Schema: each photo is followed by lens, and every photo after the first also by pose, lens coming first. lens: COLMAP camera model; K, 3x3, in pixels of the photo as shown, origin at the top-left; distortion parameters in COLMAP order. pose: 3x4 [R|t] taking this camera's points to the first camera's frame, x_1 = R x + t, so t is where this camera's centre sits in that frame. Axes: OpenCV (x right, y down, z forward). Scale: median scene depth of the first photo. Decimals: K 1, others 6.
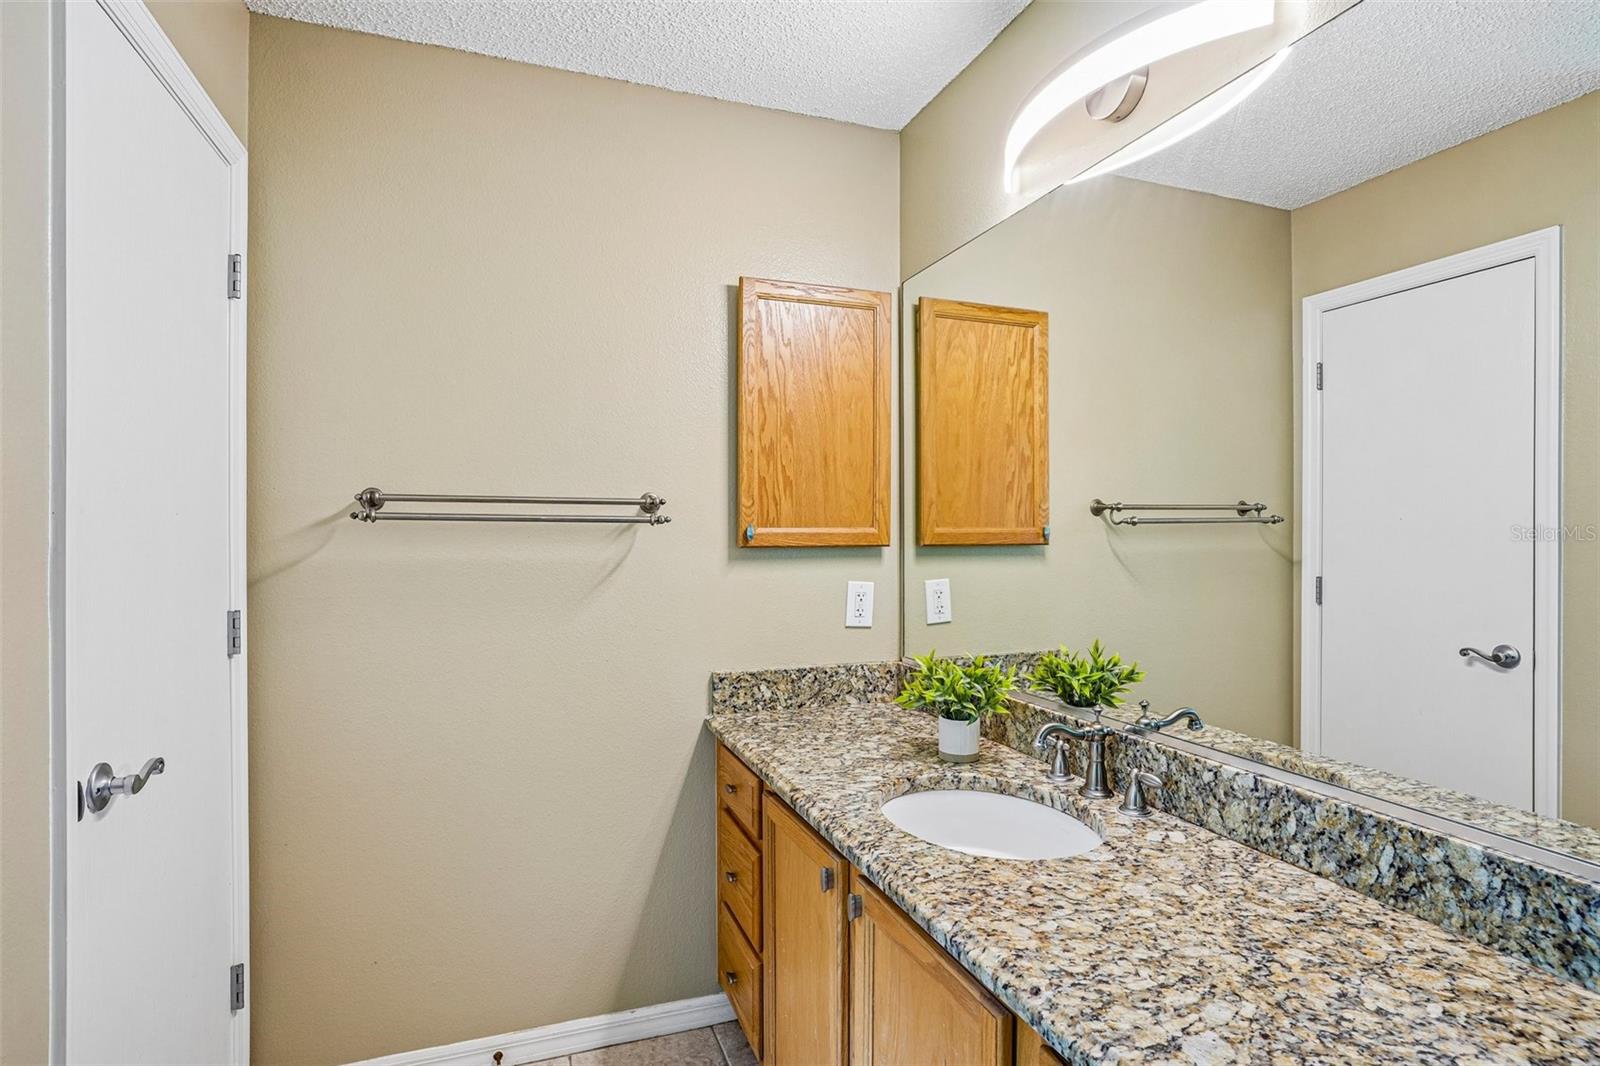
lens RADIAL K [[850.1, 0, 823.4], [0, 850.1, 512.7], [0, 0, 1]] dist [-0.043462, 0.020729]
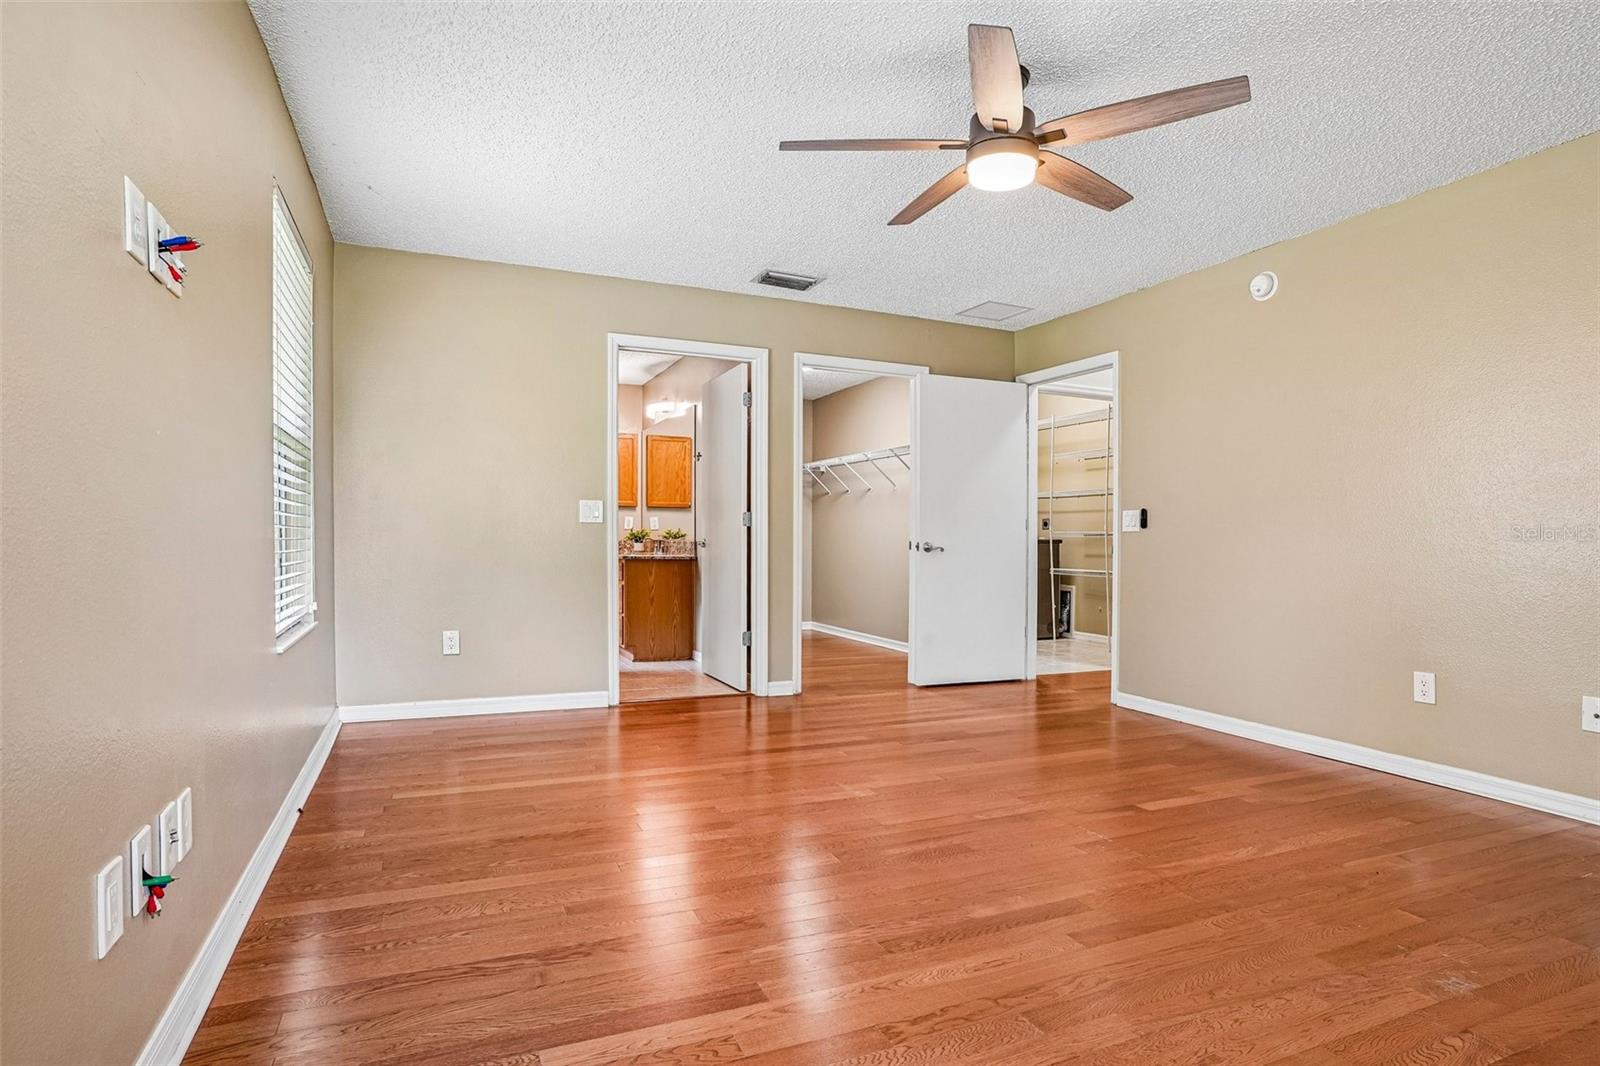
lens RADIAL K [[799.8, 0, 791.2], [0, 799.8, 539.4], [0, 0, 1]] dist [-0.064456, 0.027713]
pose [[0.999391, 0.006064, 0.034371, 0.633763], [-0.006382, 0.999938, 0.009127, 0.147779], [-0.034313, -0.009341, 0.999367, -2.439738]]
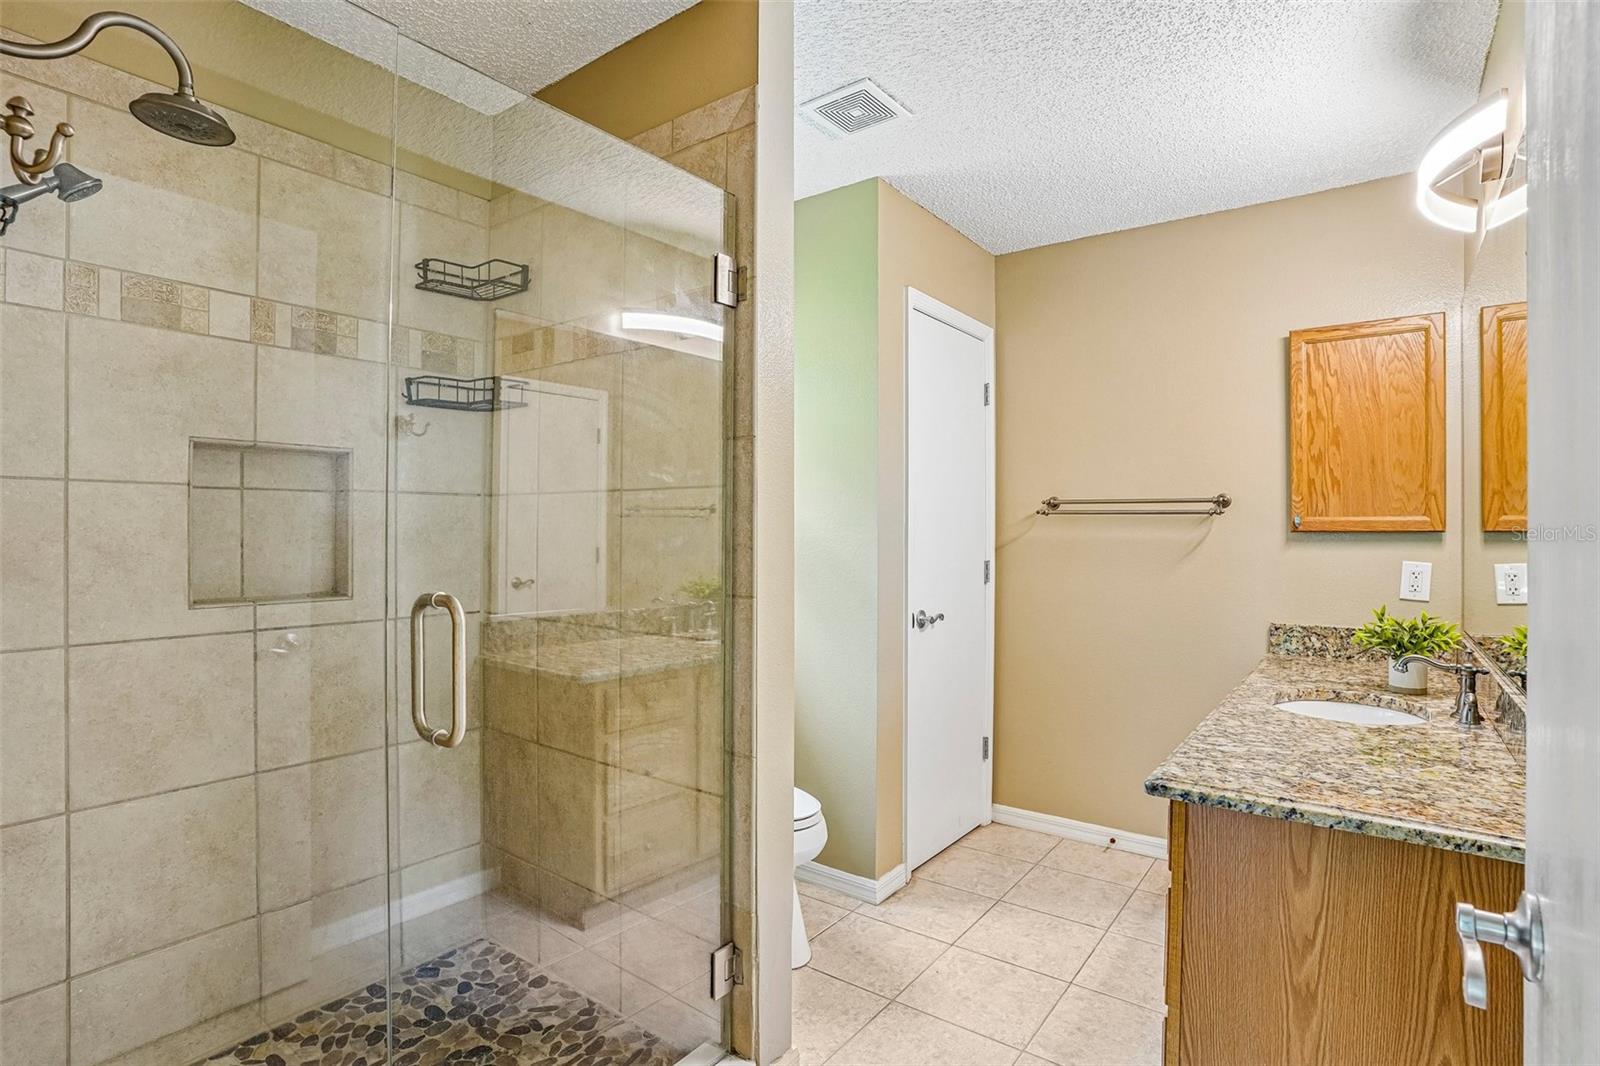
lens RADIAL K [[799.8, 0, 811.6], [0, 799.8, 535.4], [0, 0, 1]] dist [-0.064456, 0.027713]
pose [[0.534799, -0.000850, -0.844979, 0.538448], [0.004019, 0.999991, 0.001538, 0.040914], [0.844970, -0.004219, 0.534797, -0.305049]]
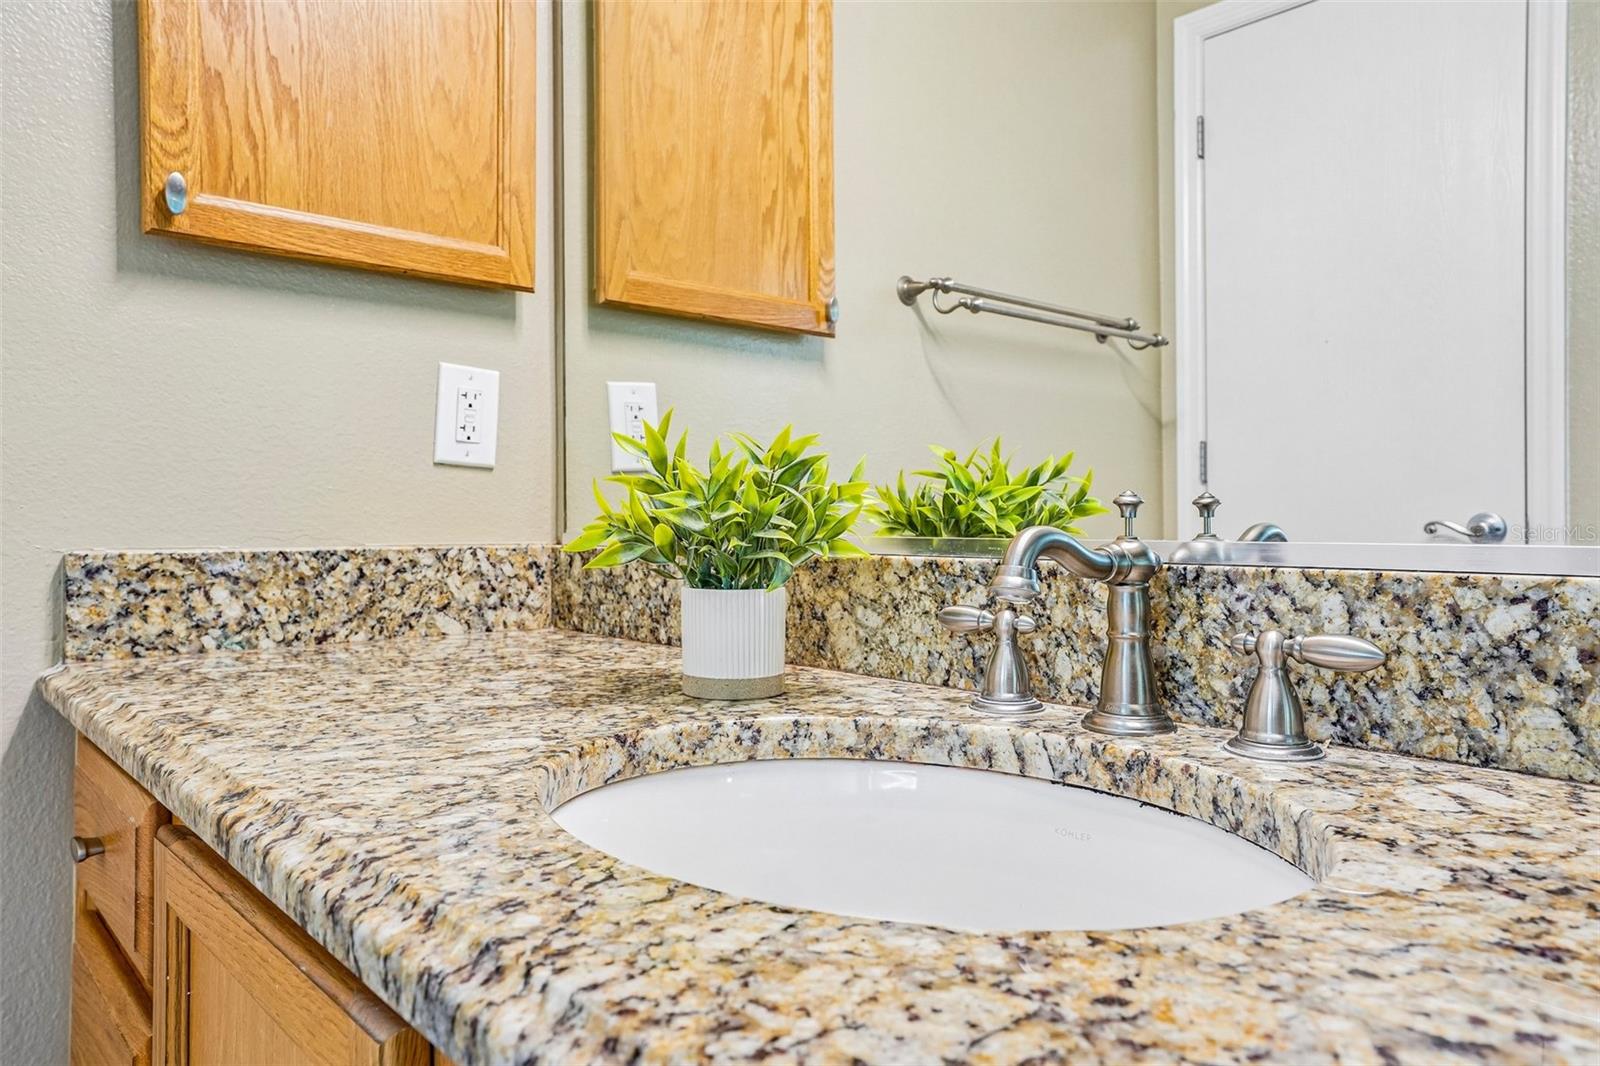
lens RADIAL K [[1065.9, 0, 800.2], [0, 1065.9, 504.3], [0, 0, 1]] dist [-0.009788, 0.019428]
pose [[0.940256, -0.004211, 0.340443, 0.017099], [0.005763, 0.999977, -0.003549, 0.167330], [-0.340420, 0.005299, 0.940259, 0.429361]]
